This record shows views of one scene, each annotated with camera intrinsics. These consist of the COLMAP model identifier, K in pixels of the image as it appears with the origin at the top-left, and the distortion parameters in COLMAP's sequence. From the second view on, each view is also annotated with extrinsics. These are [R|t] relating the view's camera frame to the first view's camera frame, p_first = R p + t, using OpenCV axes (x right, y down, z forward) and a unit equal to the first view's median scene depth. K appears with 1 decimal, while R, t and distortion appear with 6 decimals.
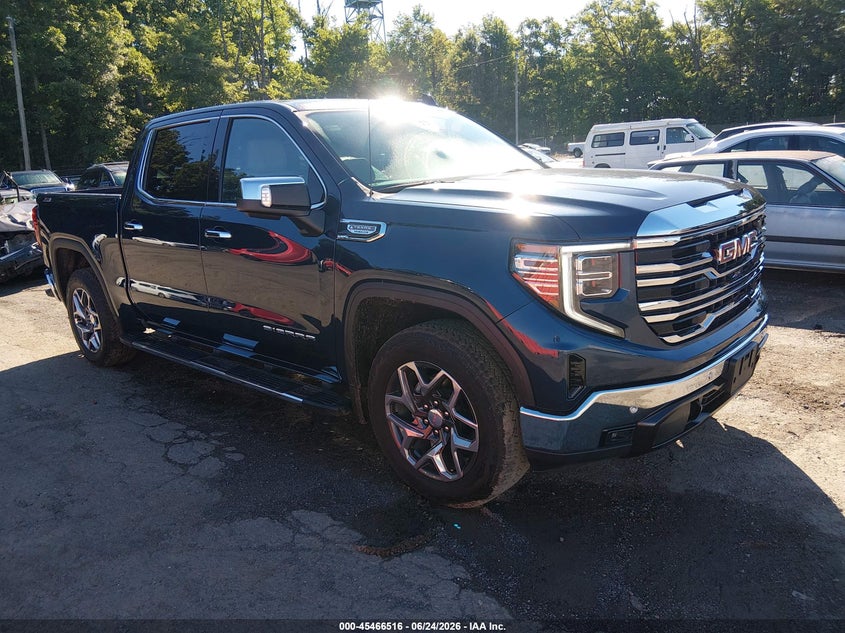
lens RADIAL K [[688.8, 0, 422.5], [0, 688.8, 316.5], [0, 0, 1]] dist [-0.015671, -0.004671]
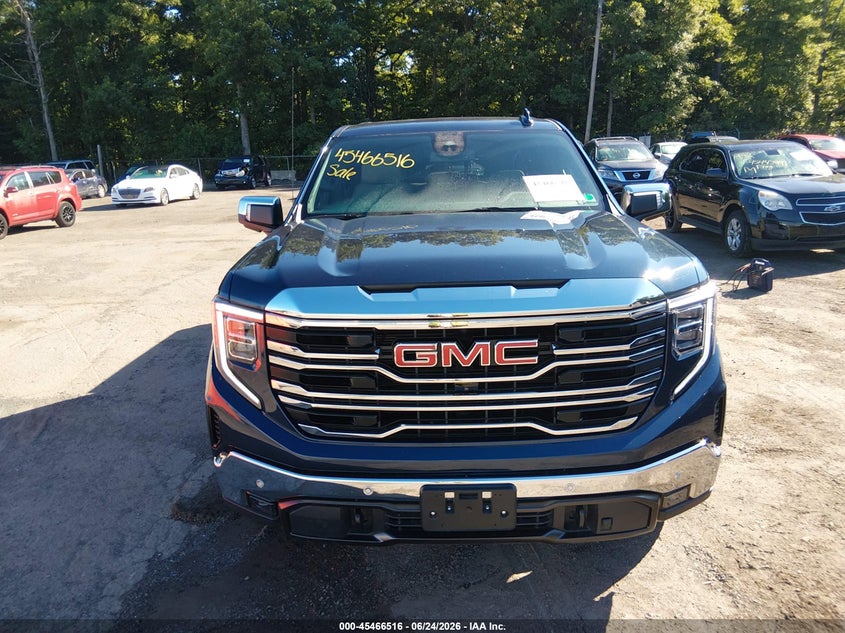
lens RADIAL K [[688.8, 0, 422.5], [0, 688.8, 316.5], [0, 0, 1]] dist [-0.015671, -0.004671]
pose [[0.631799, 0.226812, -0.741206, 0.962172], [-0.183533, 0.972814, 0.141242, -0.235241], [0.753090, 0.046799, 0.656251, 0.453756]]
